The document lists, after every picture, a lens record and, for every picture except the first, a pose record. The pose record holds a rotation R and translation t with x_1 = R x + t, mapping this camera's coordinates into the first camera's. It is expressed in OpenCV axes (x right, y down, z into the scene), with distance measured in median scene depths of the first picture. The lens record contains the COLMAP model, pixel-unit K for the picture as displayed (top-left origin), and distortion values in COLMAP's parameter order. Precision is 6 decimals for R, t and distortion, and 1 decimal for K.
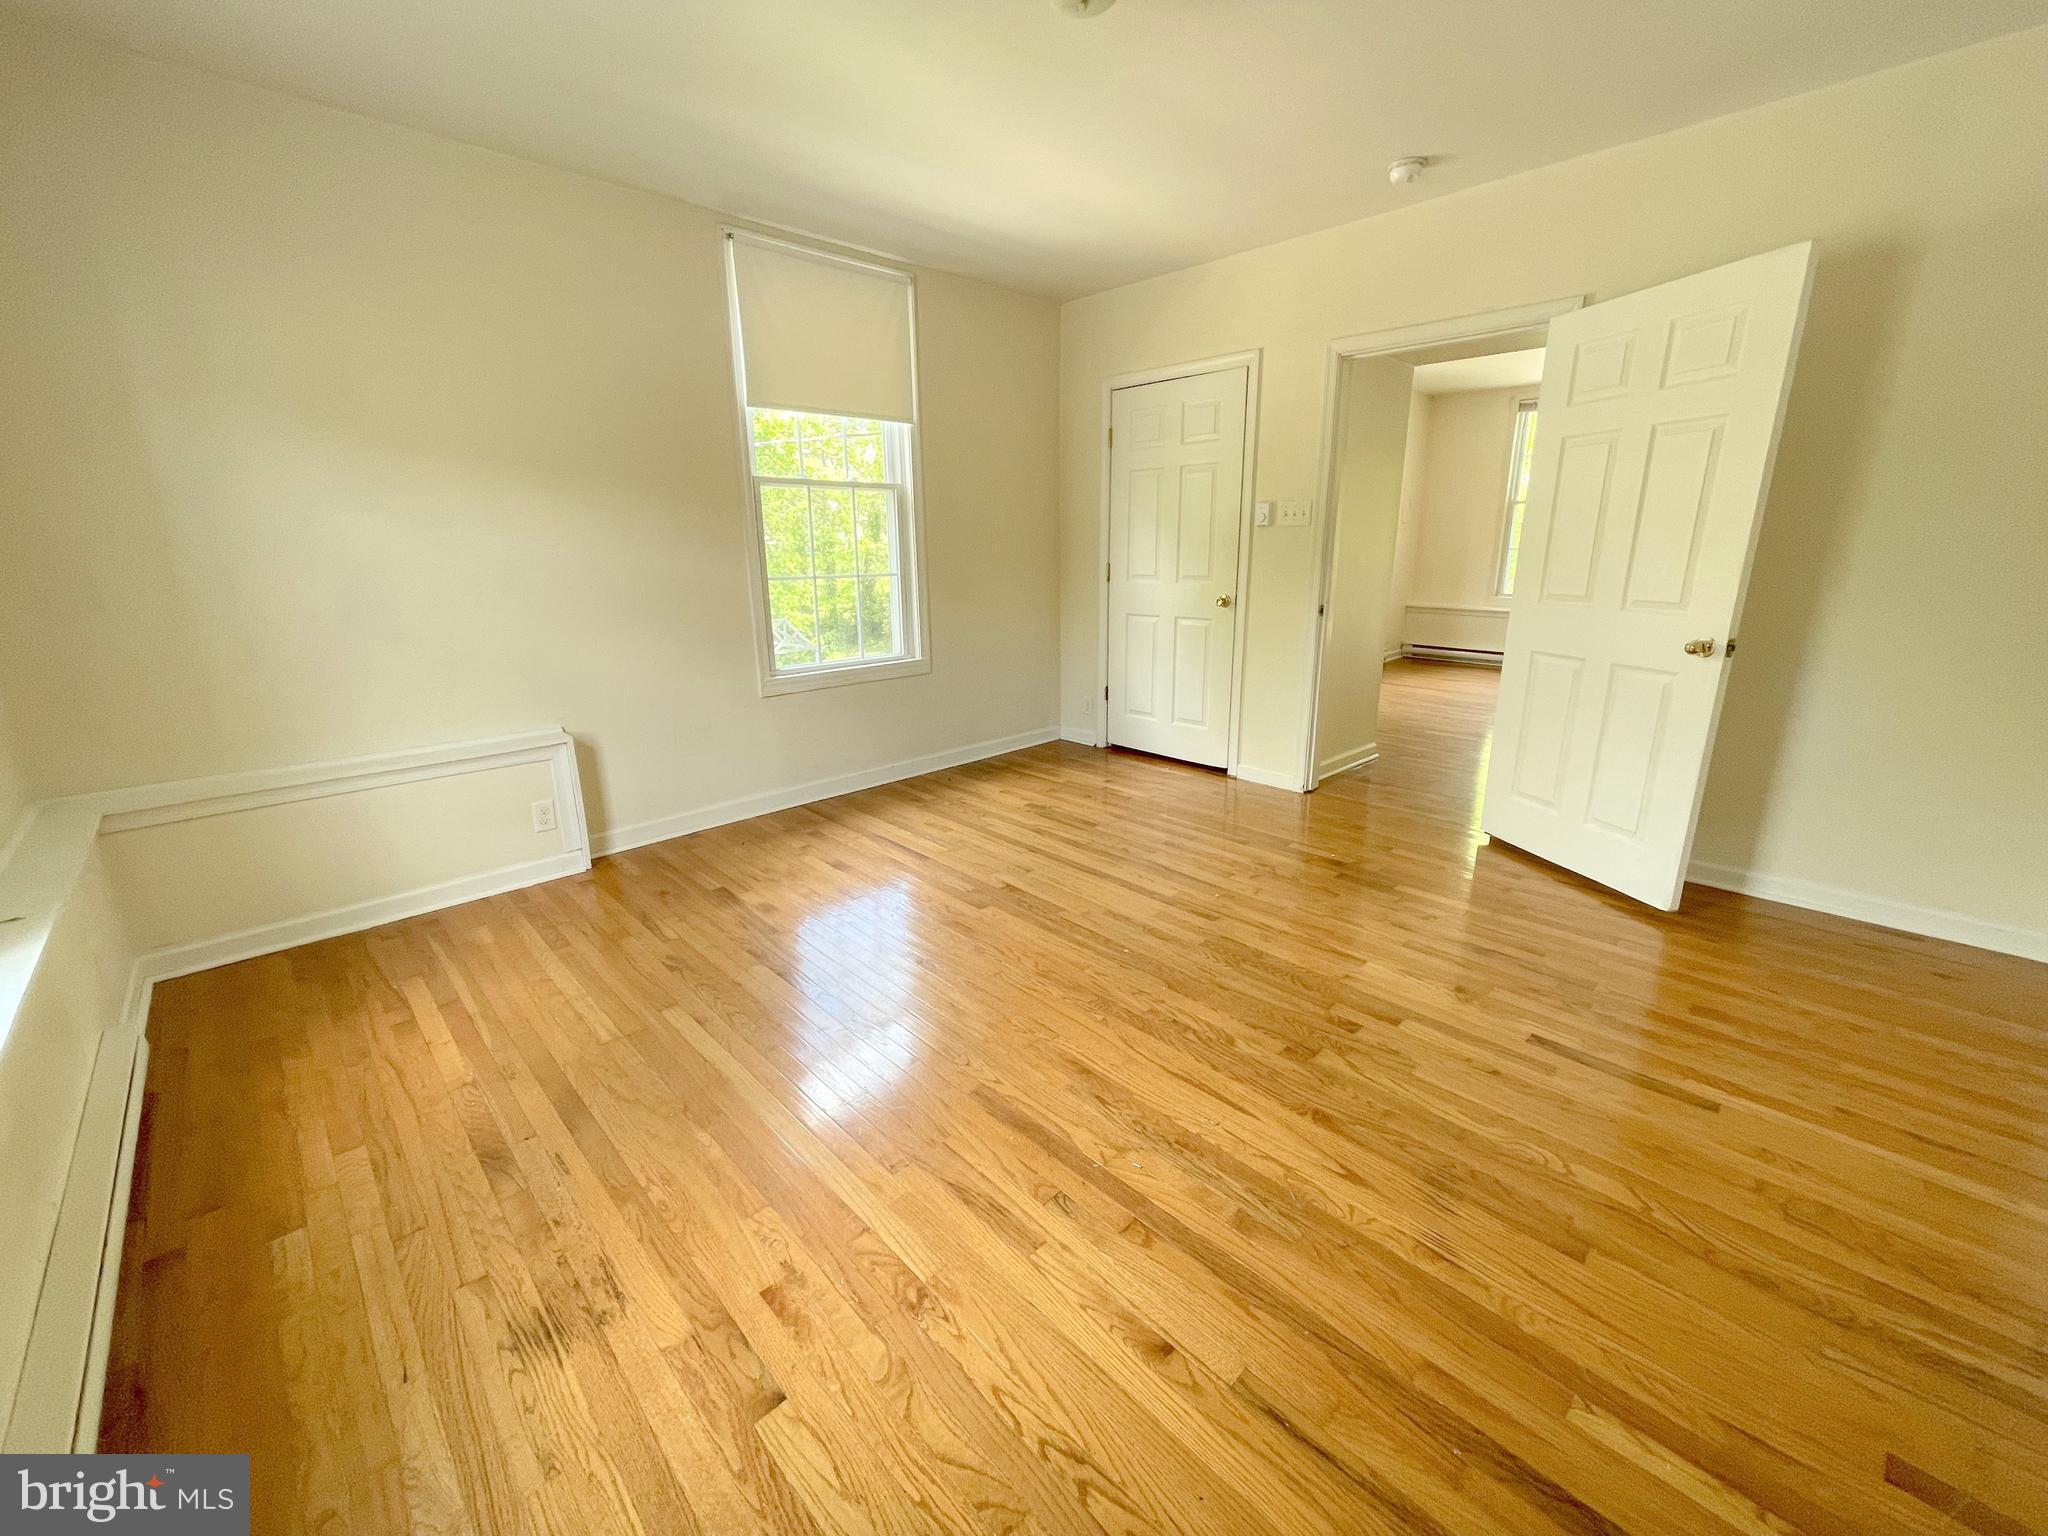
lens RADIAL K [[824.4, 0, 1021.1], [0, 824.4, 765.4], [0, 0, 1]] dist [-0.000462, -0.000049]
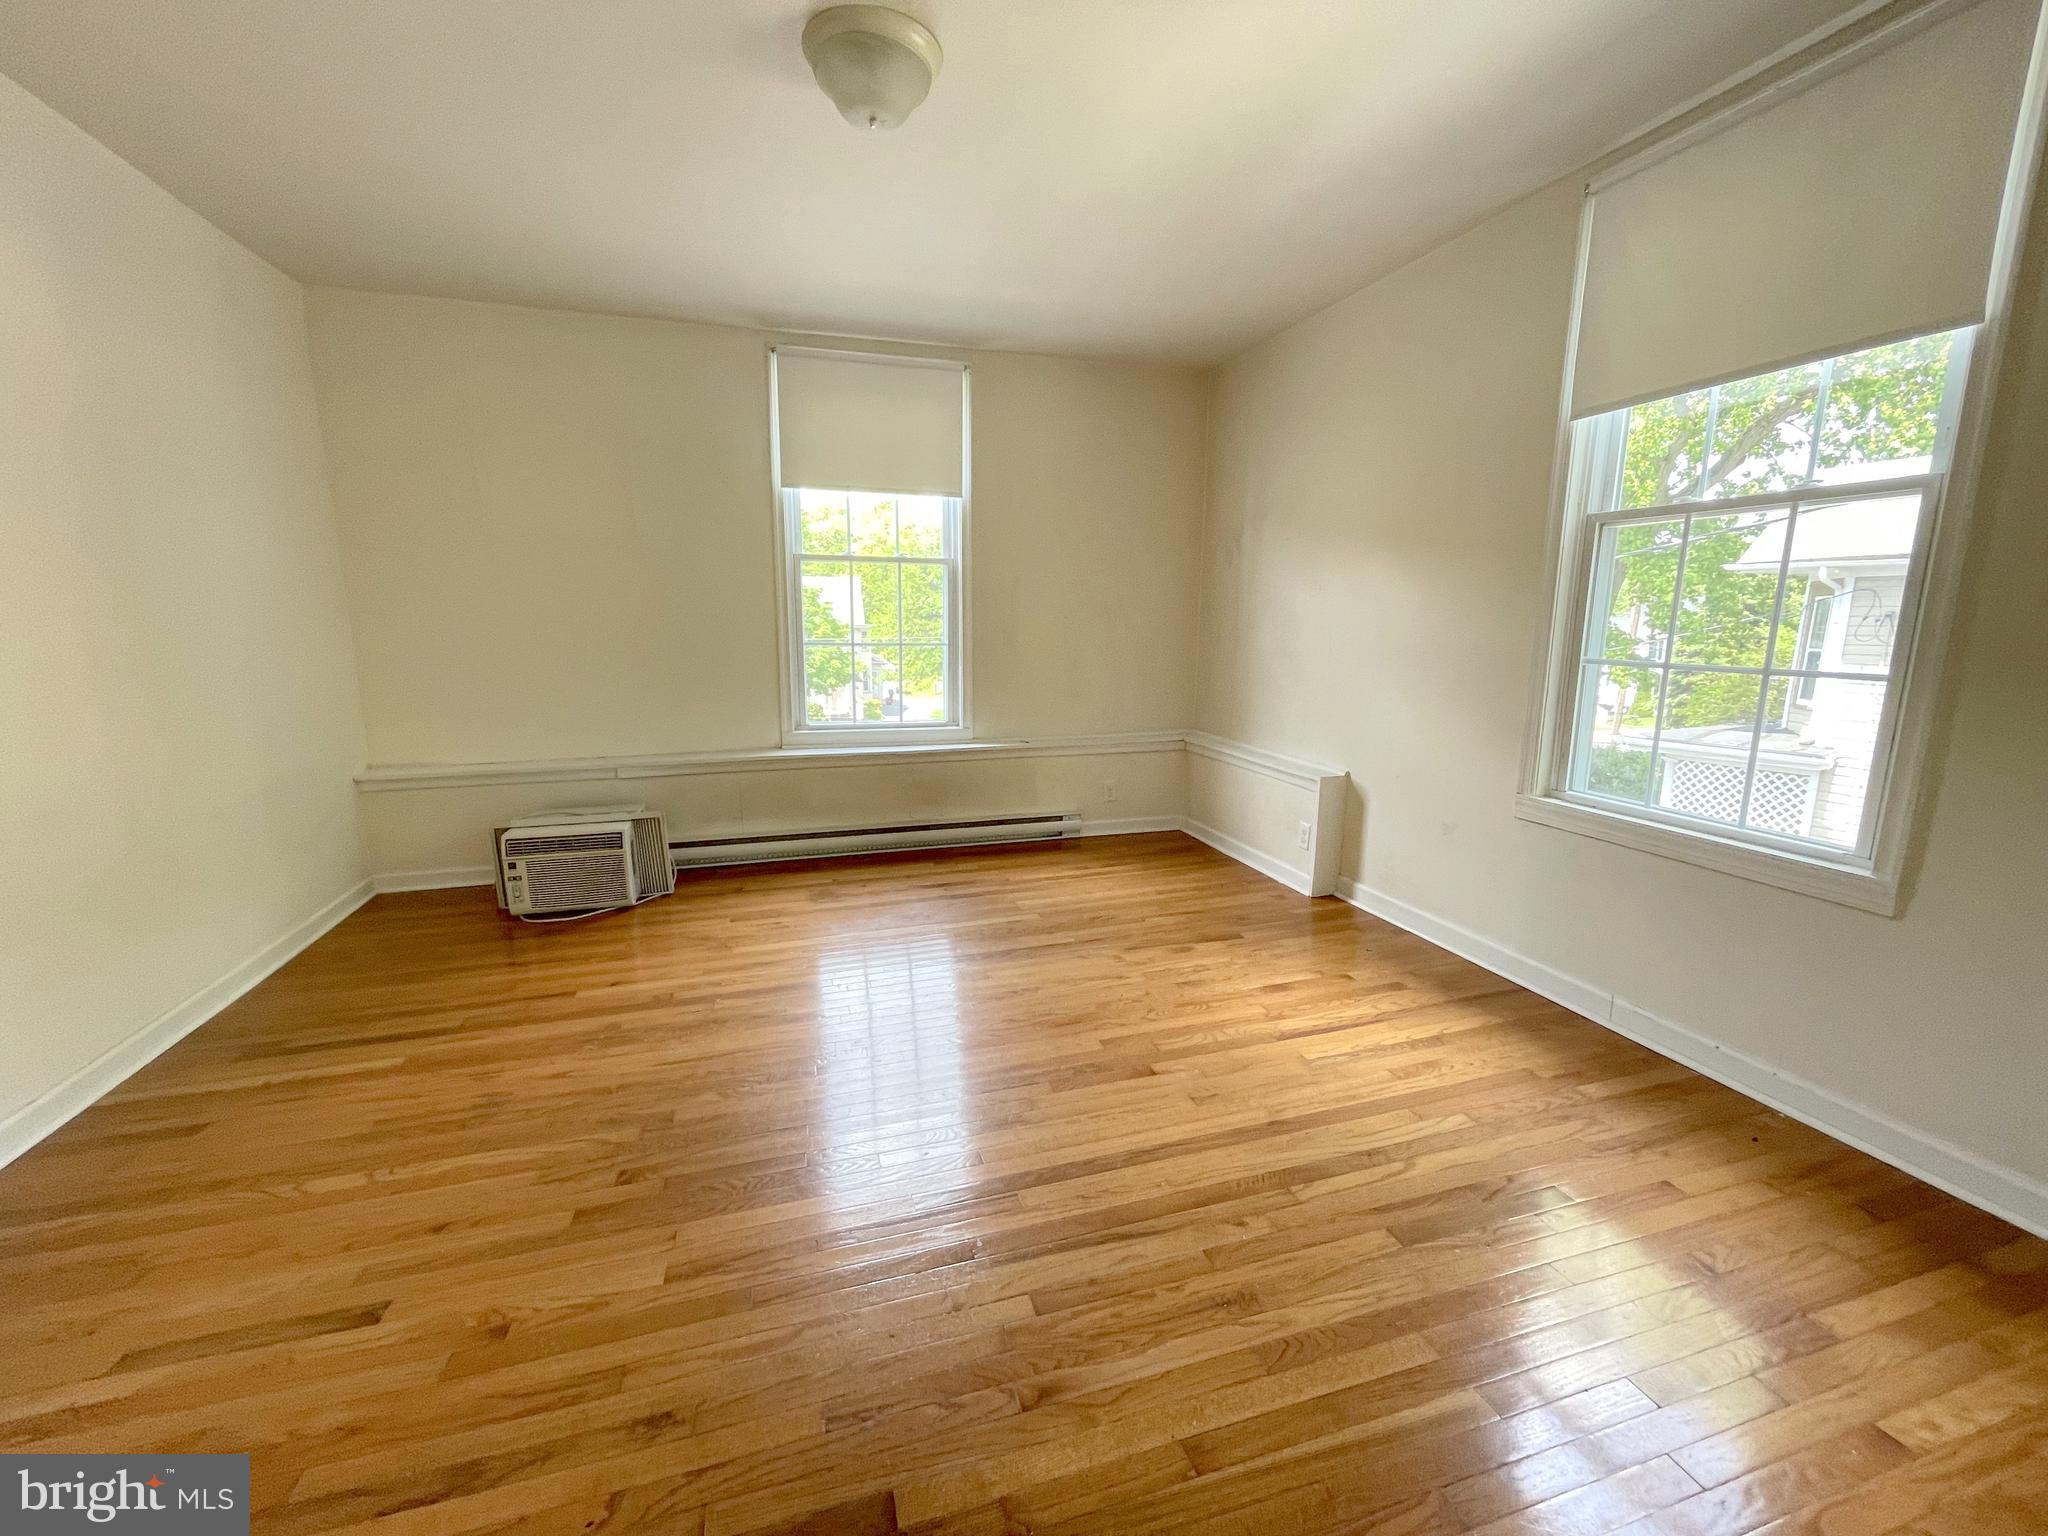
lens RADIAL K [[826.9, 0, 1019.3], [0, 826.9, 764.7], [0, 0, 1]] dist [-0.000861, -0.000439]
pose [[-0.457454, 0.162162, -0.874322, 0.958196], [-0.240420, 0.924059, 0.297176, -0.440715], [0.856116, 0.346149, -0.383727, 1.653058]]
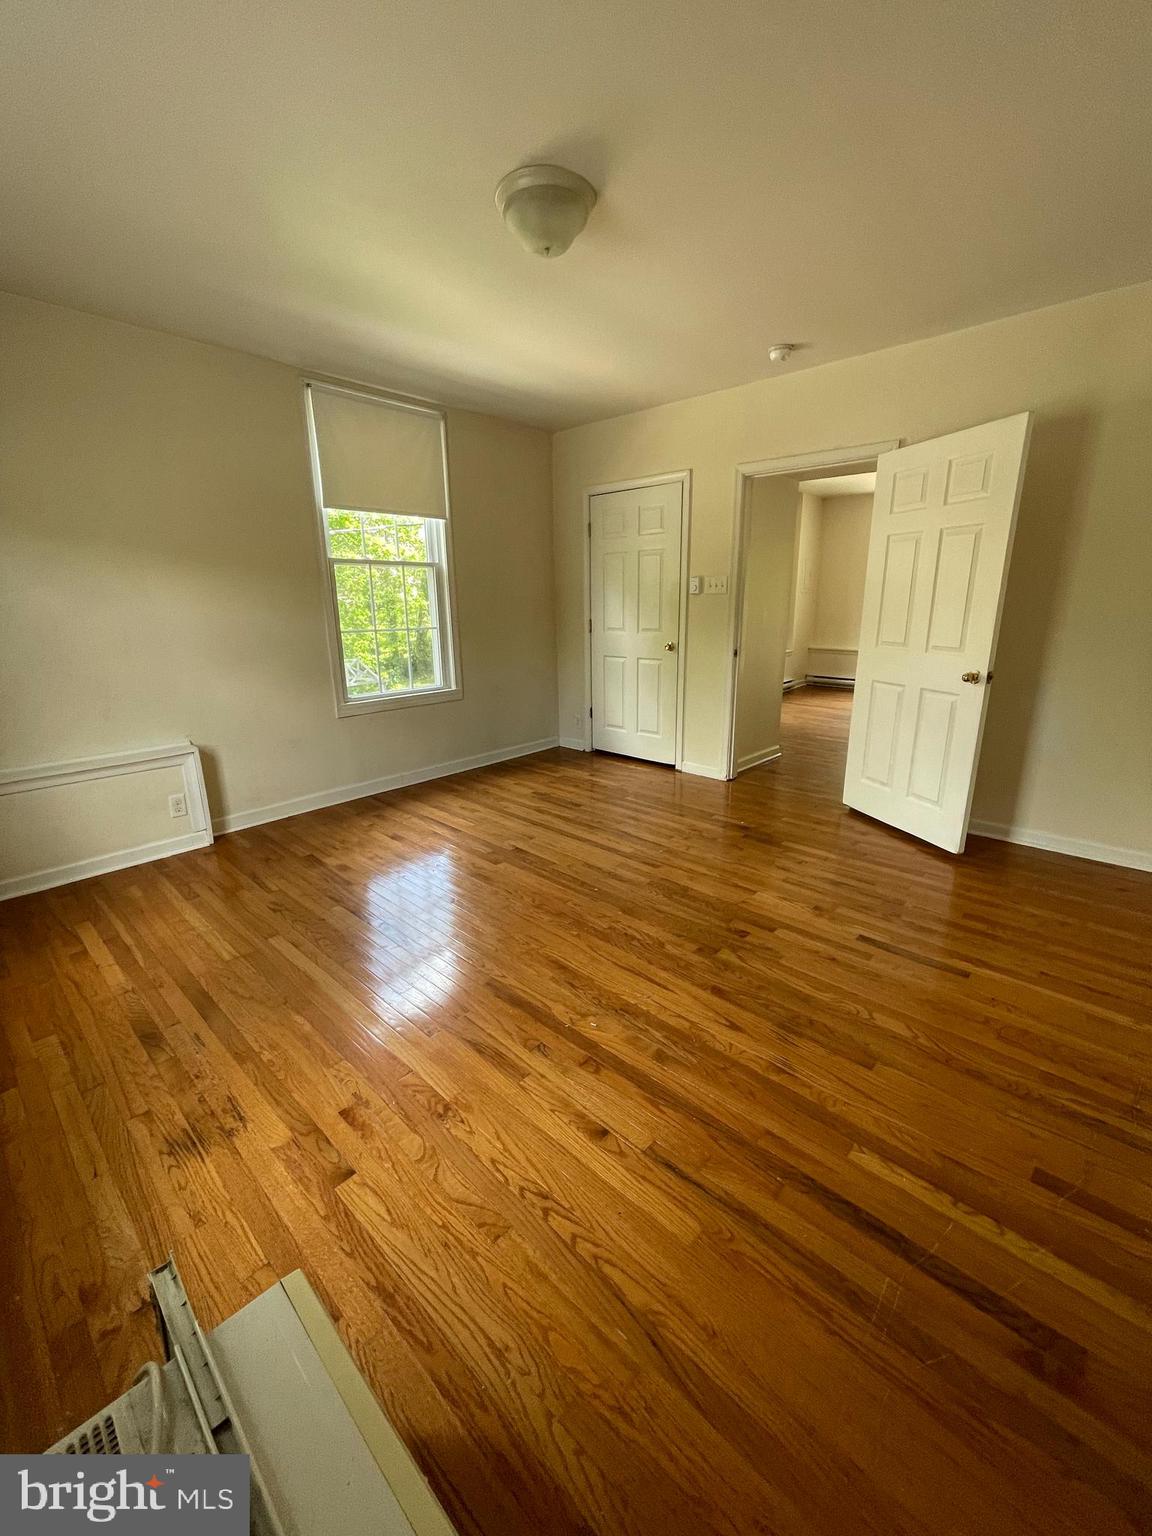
lens RADIAL K [[618.3, 0, 578.7], [0, 618.3, 770.5], [0, 0, 1]] dist [-0.000462, -0.000049]
pose [[0.998113, -0.016112, 0.059257, 0.046293], [0.015823, 0.999860, 0.005351, 0.011557], [-0.059335, -0.004404, 0.998228, -0.108069]]
